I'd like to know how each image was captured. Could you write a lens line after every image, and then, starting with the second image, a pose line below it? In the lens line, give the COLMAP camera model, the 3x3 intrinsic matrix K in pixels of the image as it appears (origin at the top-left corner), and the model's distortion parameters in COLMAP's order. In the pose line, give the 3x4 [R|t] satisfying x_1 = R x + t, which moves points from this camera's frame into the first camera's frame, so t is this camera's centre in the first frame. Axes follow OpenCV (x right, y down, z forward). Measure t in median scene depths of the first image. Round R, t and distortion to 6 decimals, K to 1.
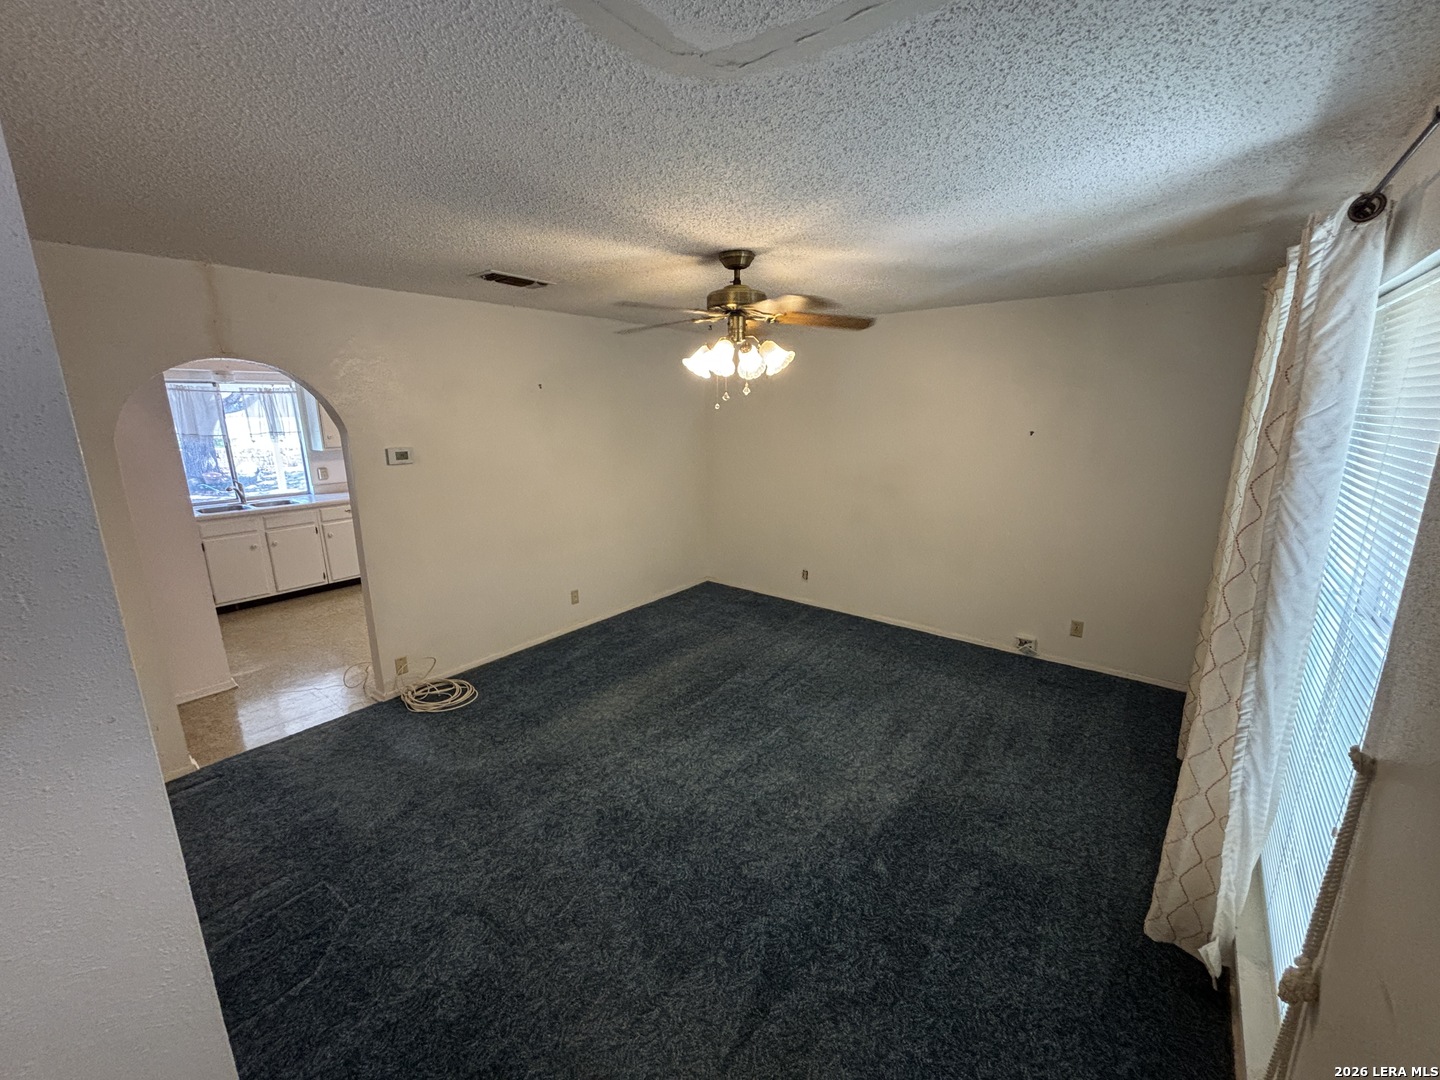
lens RADIAL K [[580.7, 0, 726.3], [0, 580.7, 540.8], [0, 0, 1]] dist [-0.008563, 0.002106]
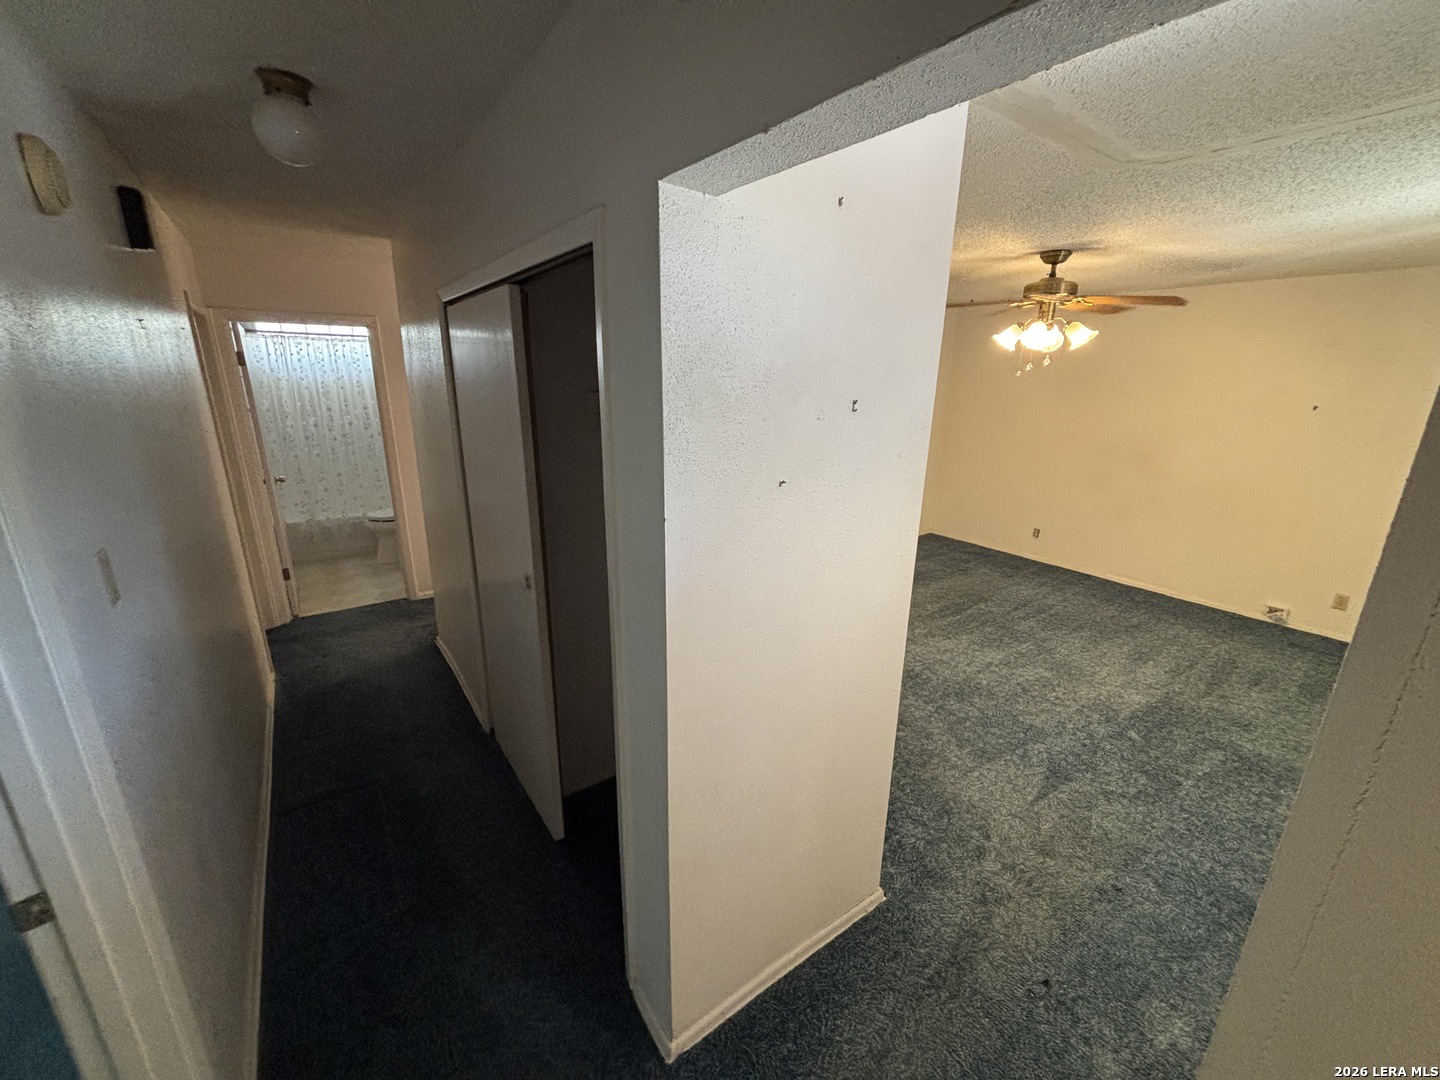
lens RADIAL K [[580.7, 0, 719.9], [0, 580.7, 544.7], [0, 0, 1]] dist [-0.008563, 0.002106]
pose [[0.958378, 0.095068, -0.269209, -0.266108], [-0.079993, 0.994578, 0.066448, 0.106086], [0.274067, -0.042148, 0.960787, -0.406506]]
